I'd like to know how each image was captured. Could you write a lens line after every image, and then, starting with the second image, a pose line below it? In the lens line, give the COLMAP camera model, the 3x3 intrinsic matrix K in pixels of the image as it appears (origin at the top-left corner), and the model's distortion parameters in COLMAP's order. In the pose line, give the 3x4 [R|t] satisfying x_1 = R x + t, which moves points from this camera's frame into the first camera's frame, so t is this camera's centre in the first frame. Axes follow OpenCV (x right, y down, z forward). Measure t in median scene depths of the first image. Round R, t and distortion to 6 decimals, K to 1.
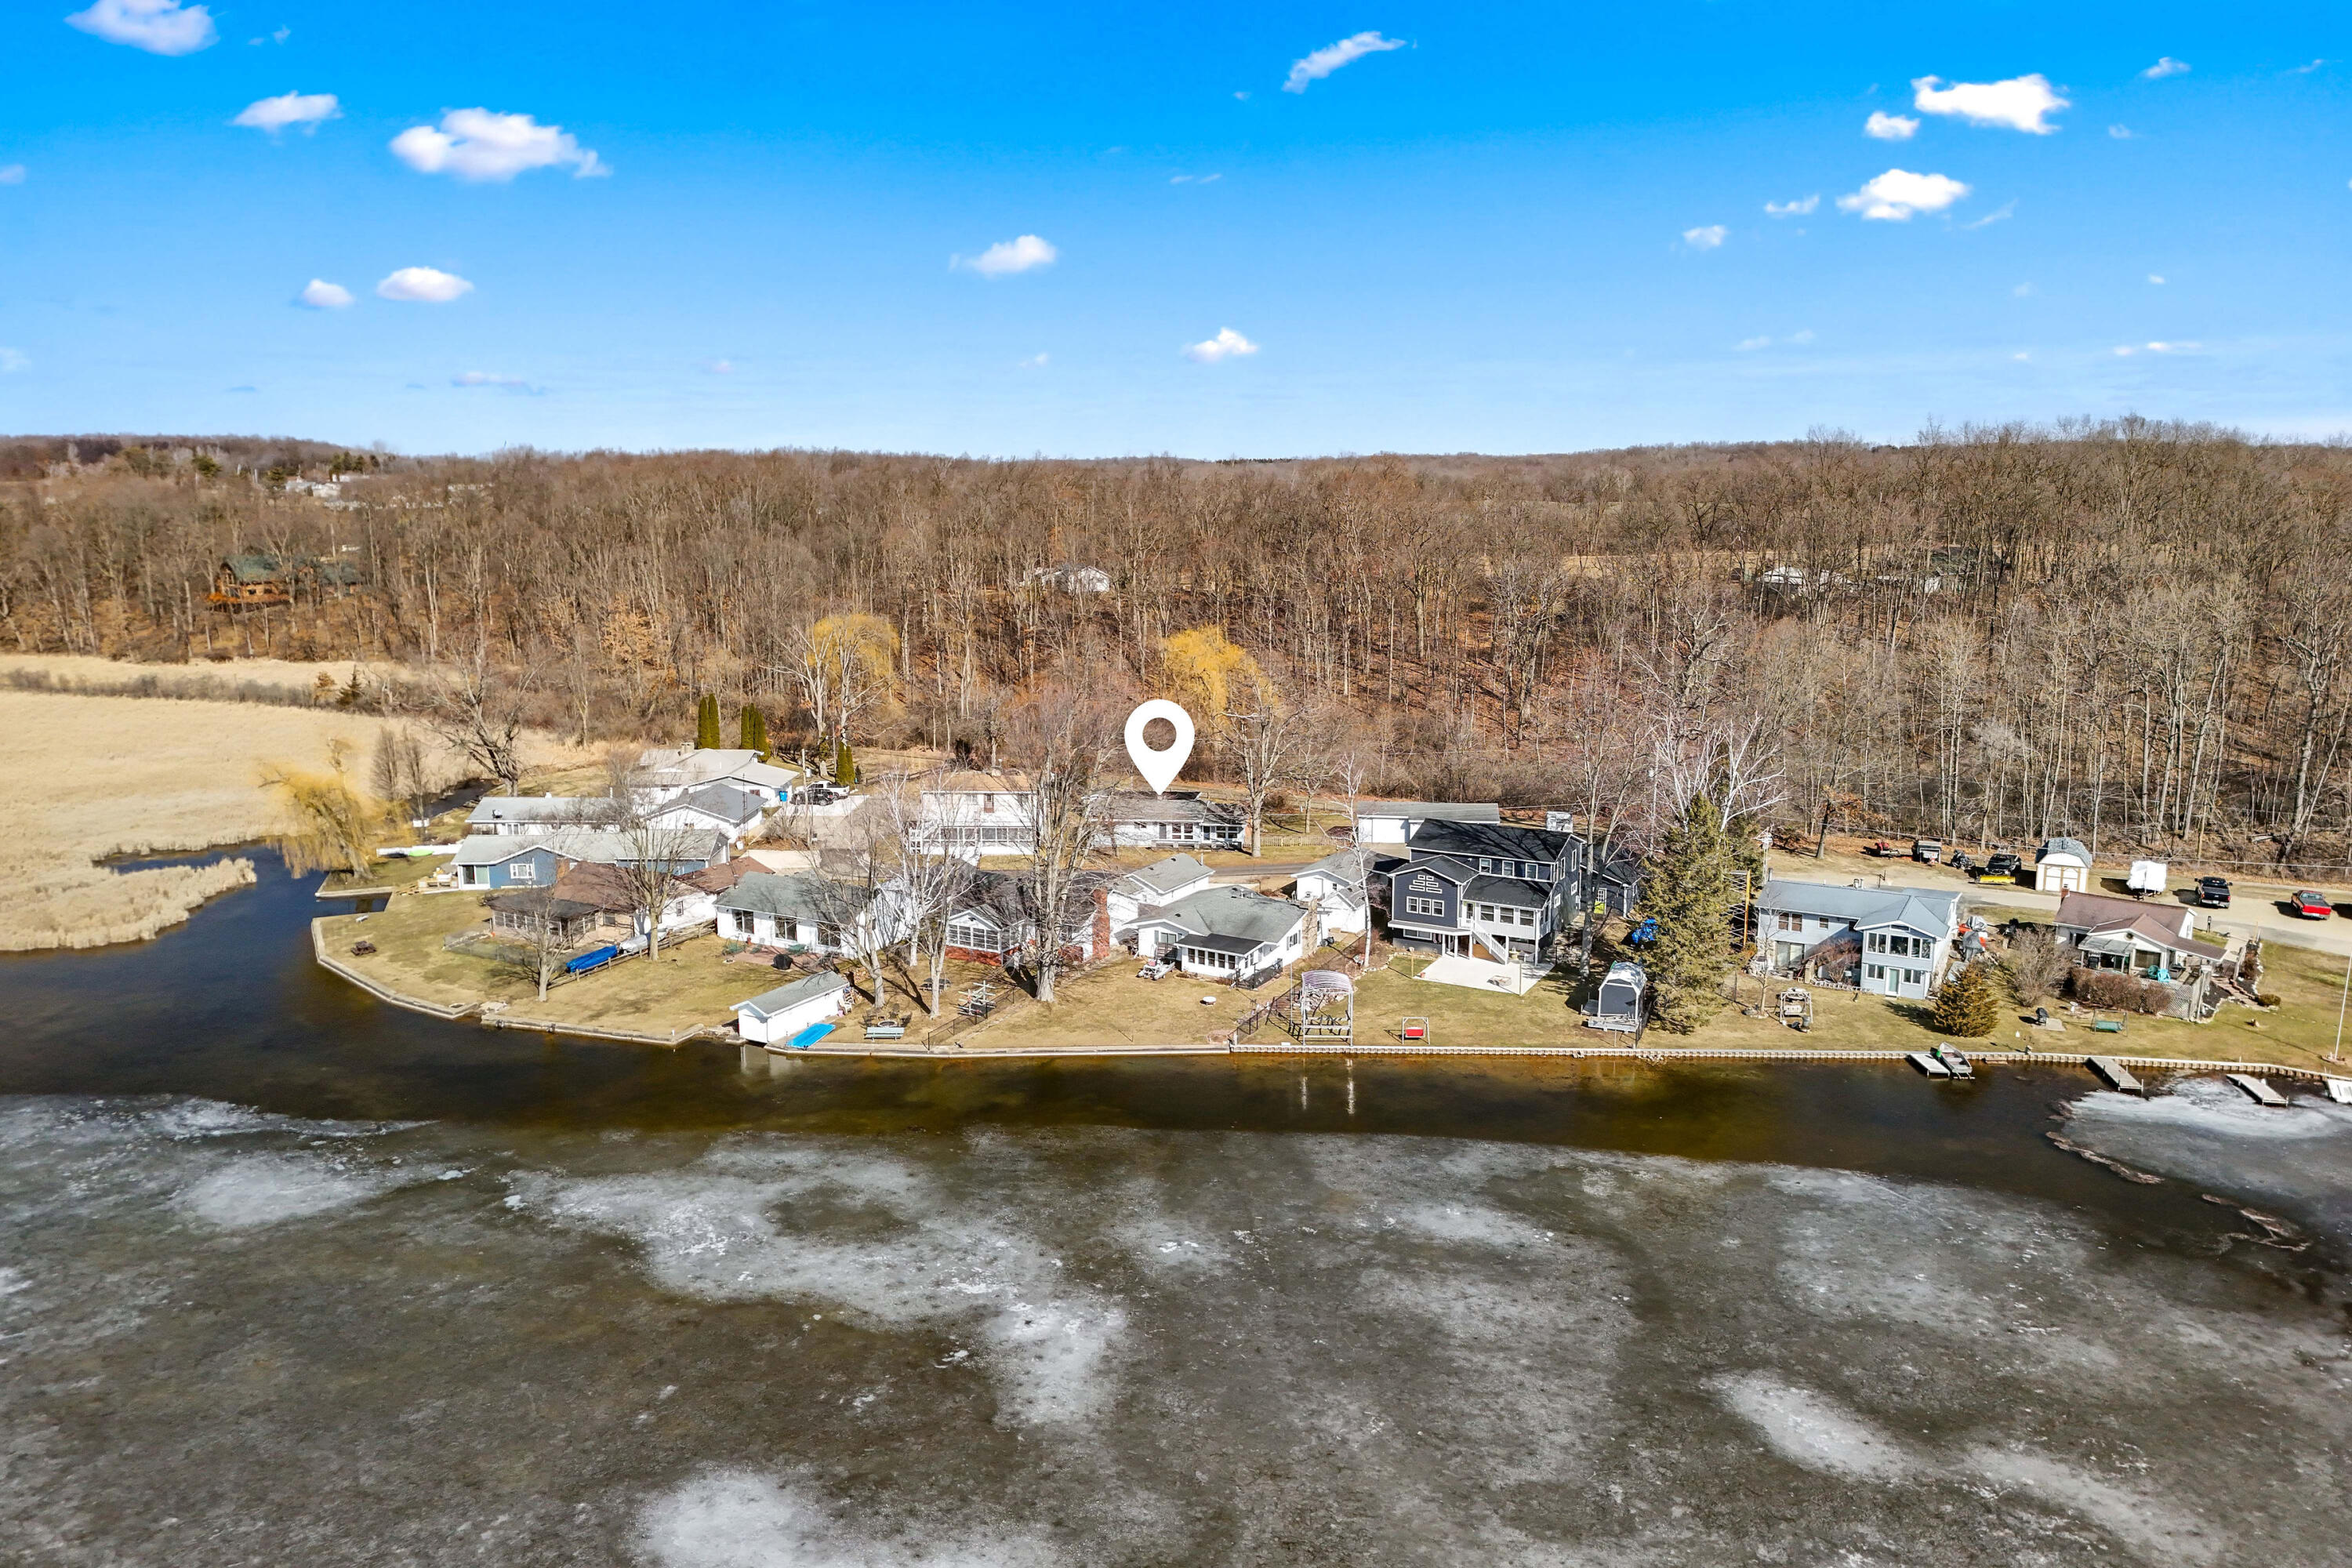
lens RADIAL K [[1715.1, 0, 1164.8], [0, 1715.1, 775.1], [0, 0, 1]] dist [0.065898, -0.049935]
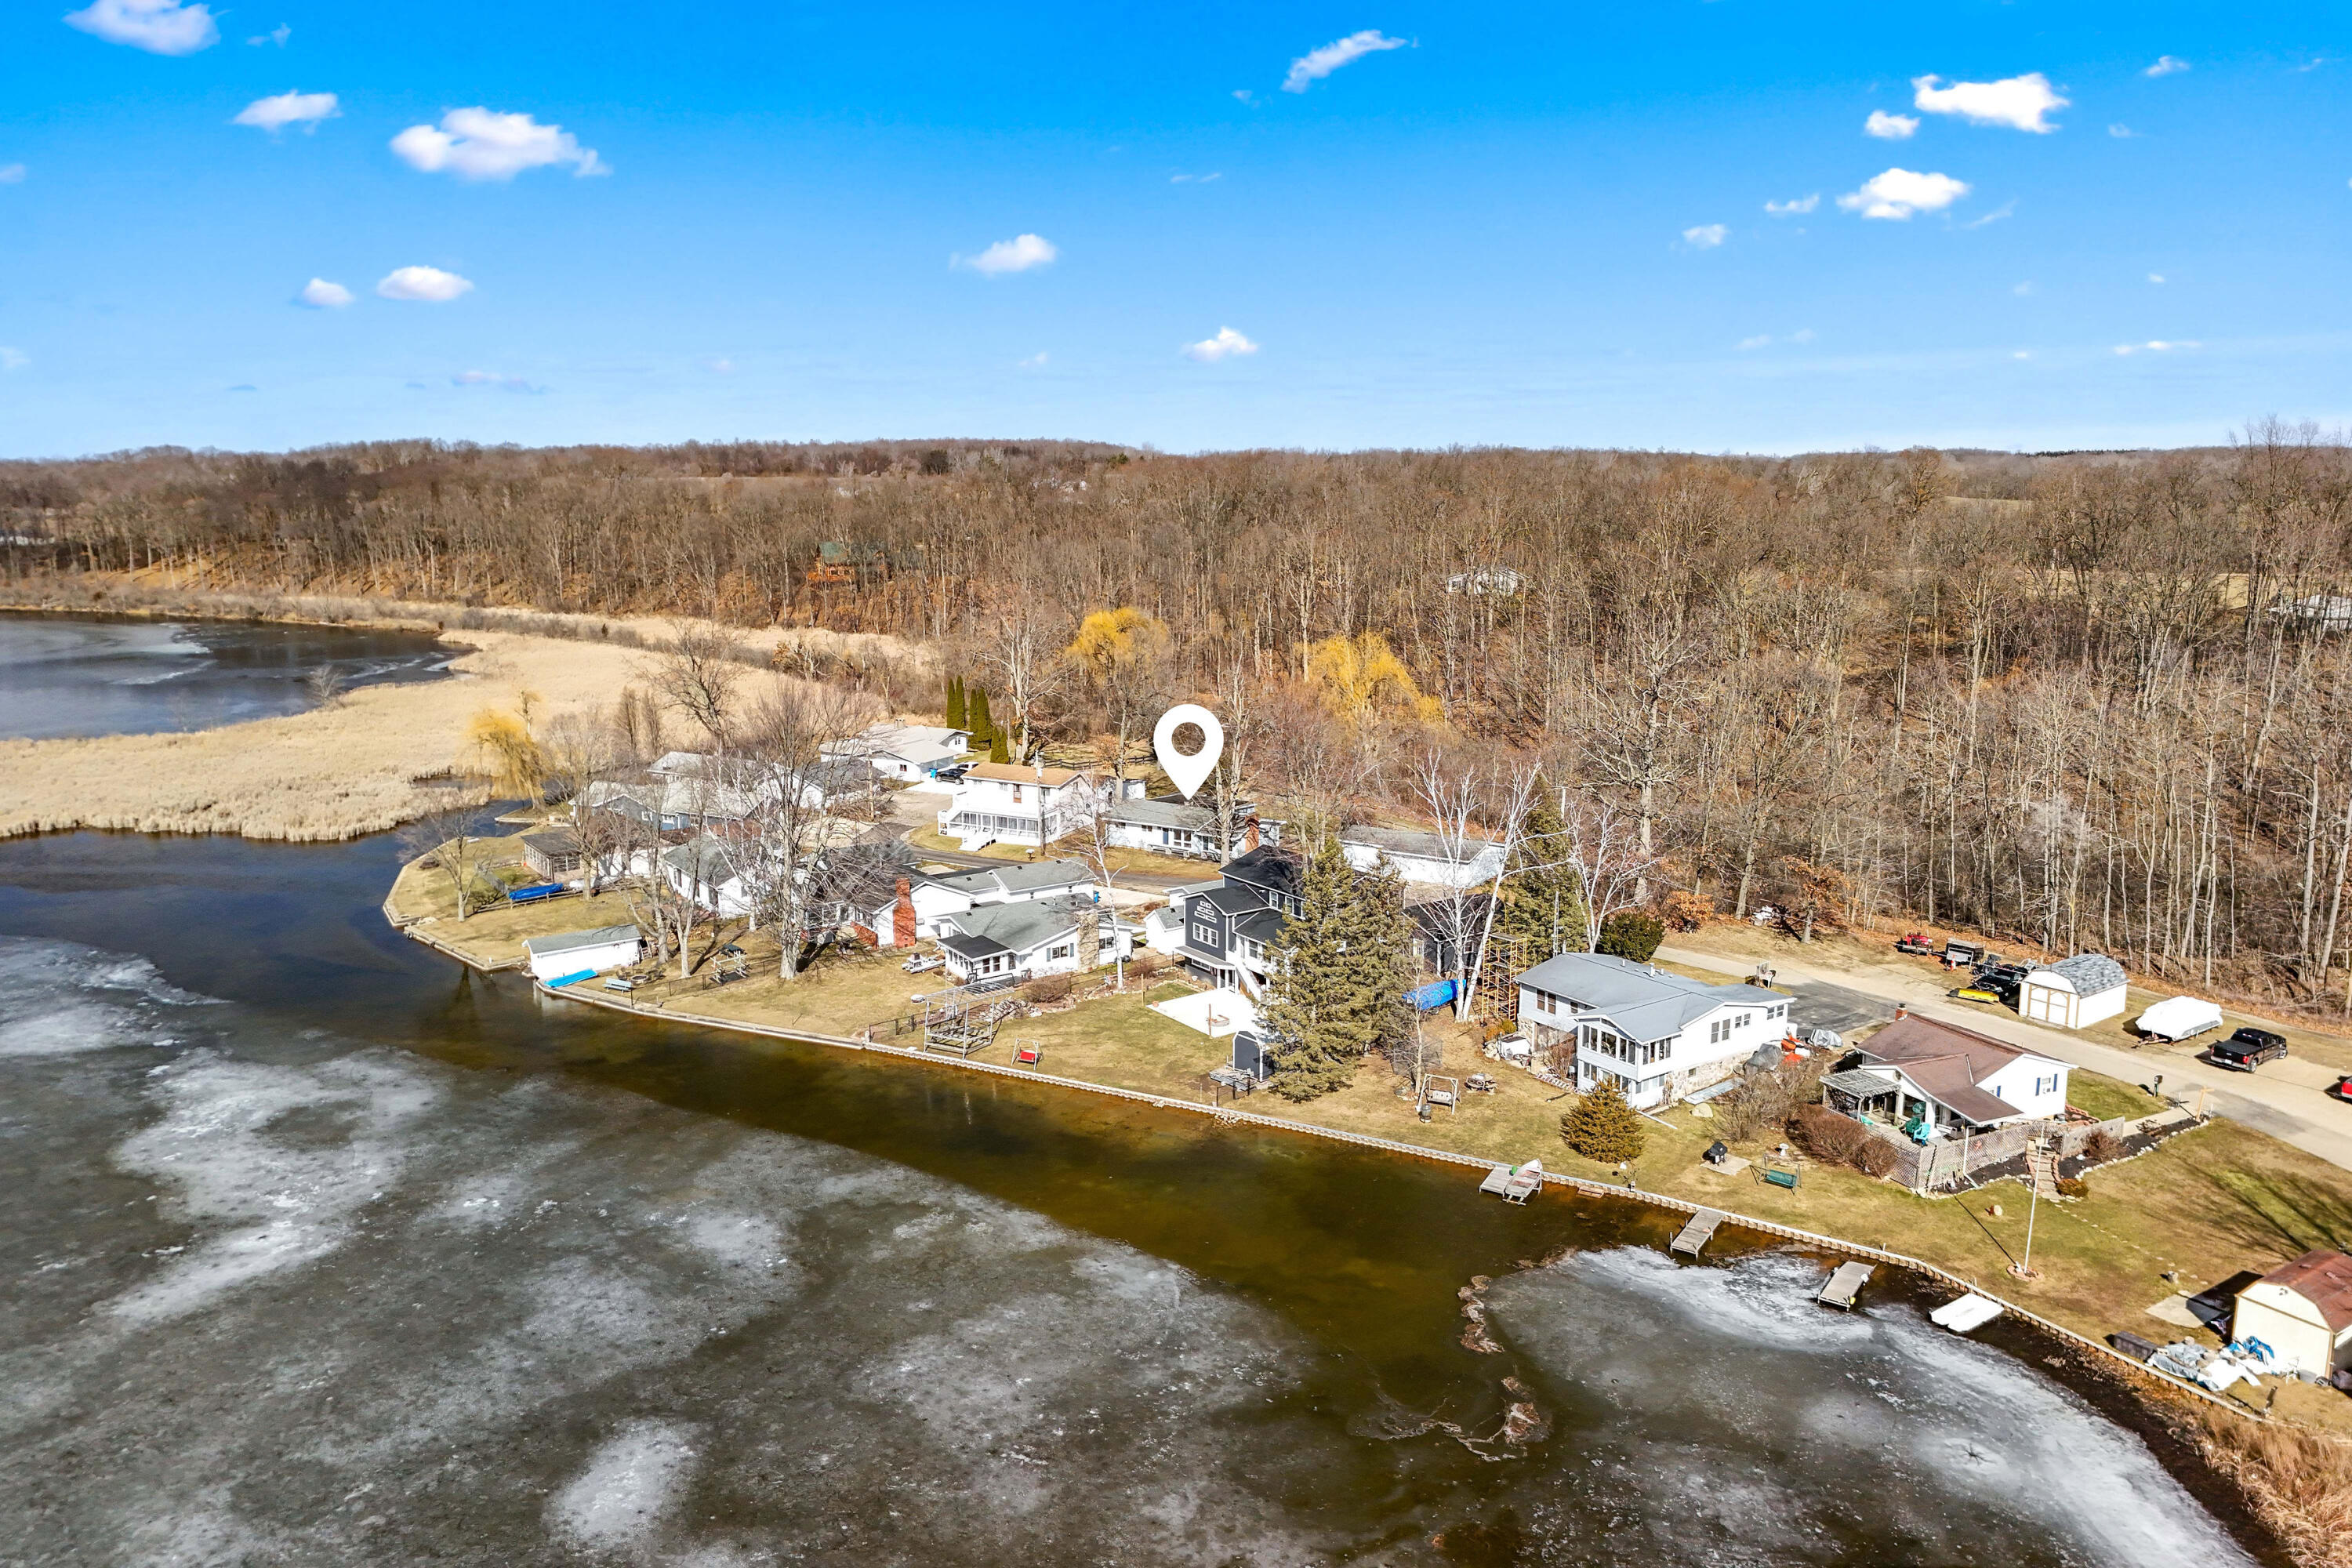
lens RADIAL K [[1715.1, 0, 1167.4], [0, 1715.1, 802.0], [0, 0, 1]] dist [0.065898, -0.049935]
pose [[0.900174, 0.089092, -0.426320, 0.538029], [-0.082091, 0.996017, 0.034812, -0.027659], [0.427724, 0.003660, 0.903902, 0.144944]]
